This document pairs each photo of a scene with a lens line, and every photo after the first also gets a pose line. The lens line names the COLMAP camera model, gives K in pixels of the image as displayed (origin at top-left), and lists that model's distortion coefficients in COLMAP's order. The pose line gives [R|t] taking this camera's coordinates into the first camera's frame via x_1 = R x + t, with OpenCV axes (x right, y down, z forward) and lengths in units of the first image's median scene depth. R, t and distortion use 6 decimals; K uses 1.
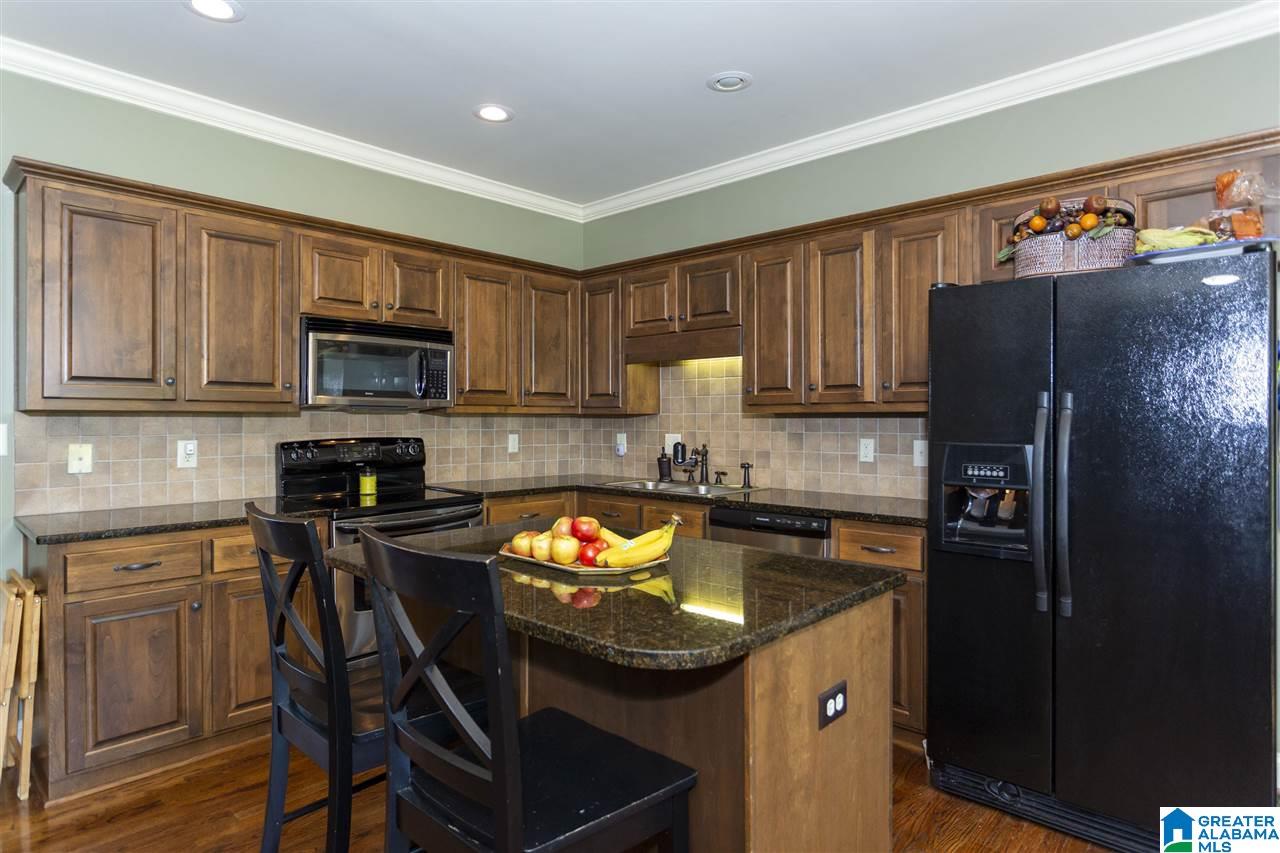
lens RADIAL K [[729.6, 0, 641.1], [0, 729.6, 424.1], [0, 0, 1]] dist [-0.008365, -0.000727]
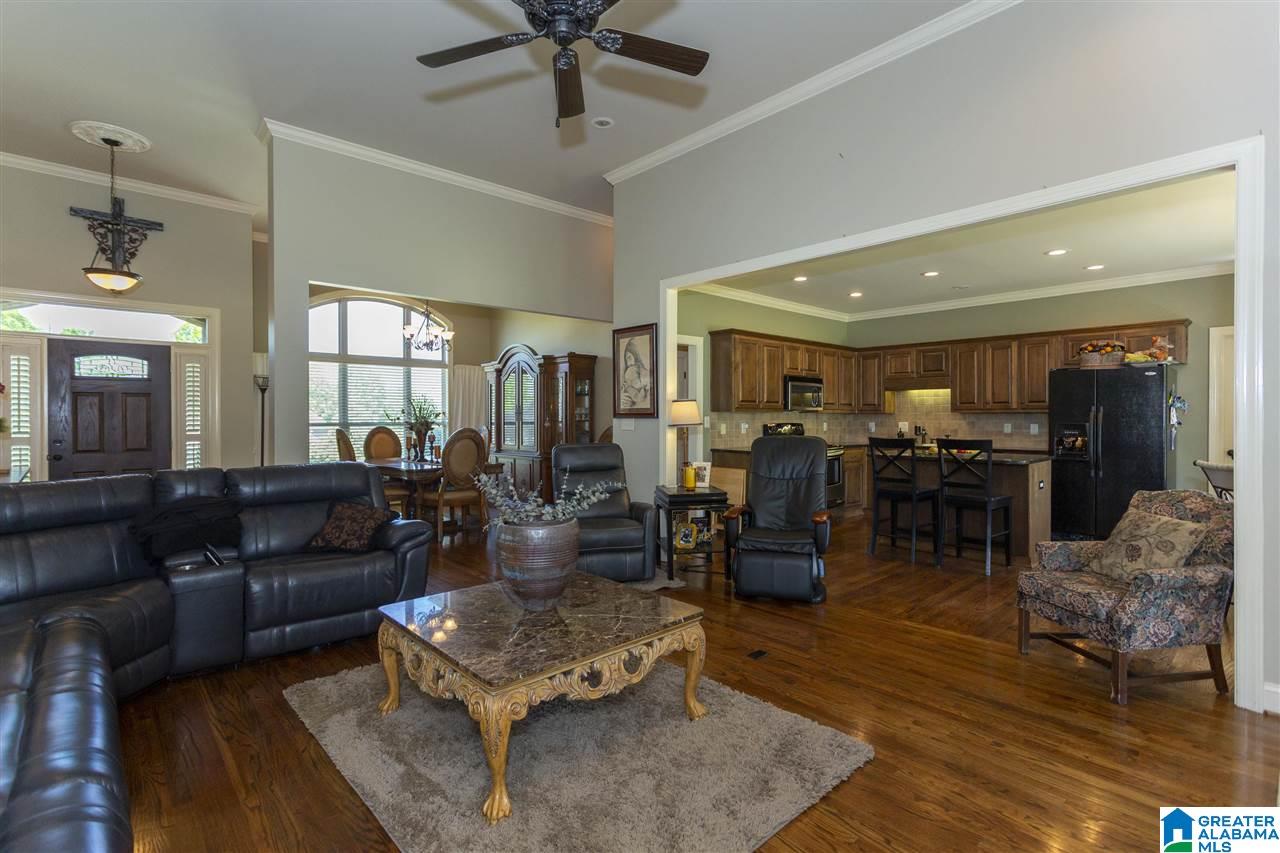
lens RADIAL K [[614.9, 0, 629.6], [0, 614.9, 422.6], [0, 0, 1]] dist [-0.004382, -0.001031]
pose [[0.995534, 0.002037, -0.094387, -0.791056], [-0.001982, 0.999998, 0.000680, 0.019826], [0.094388, -0.000490, 0.995535, -1.214199]]
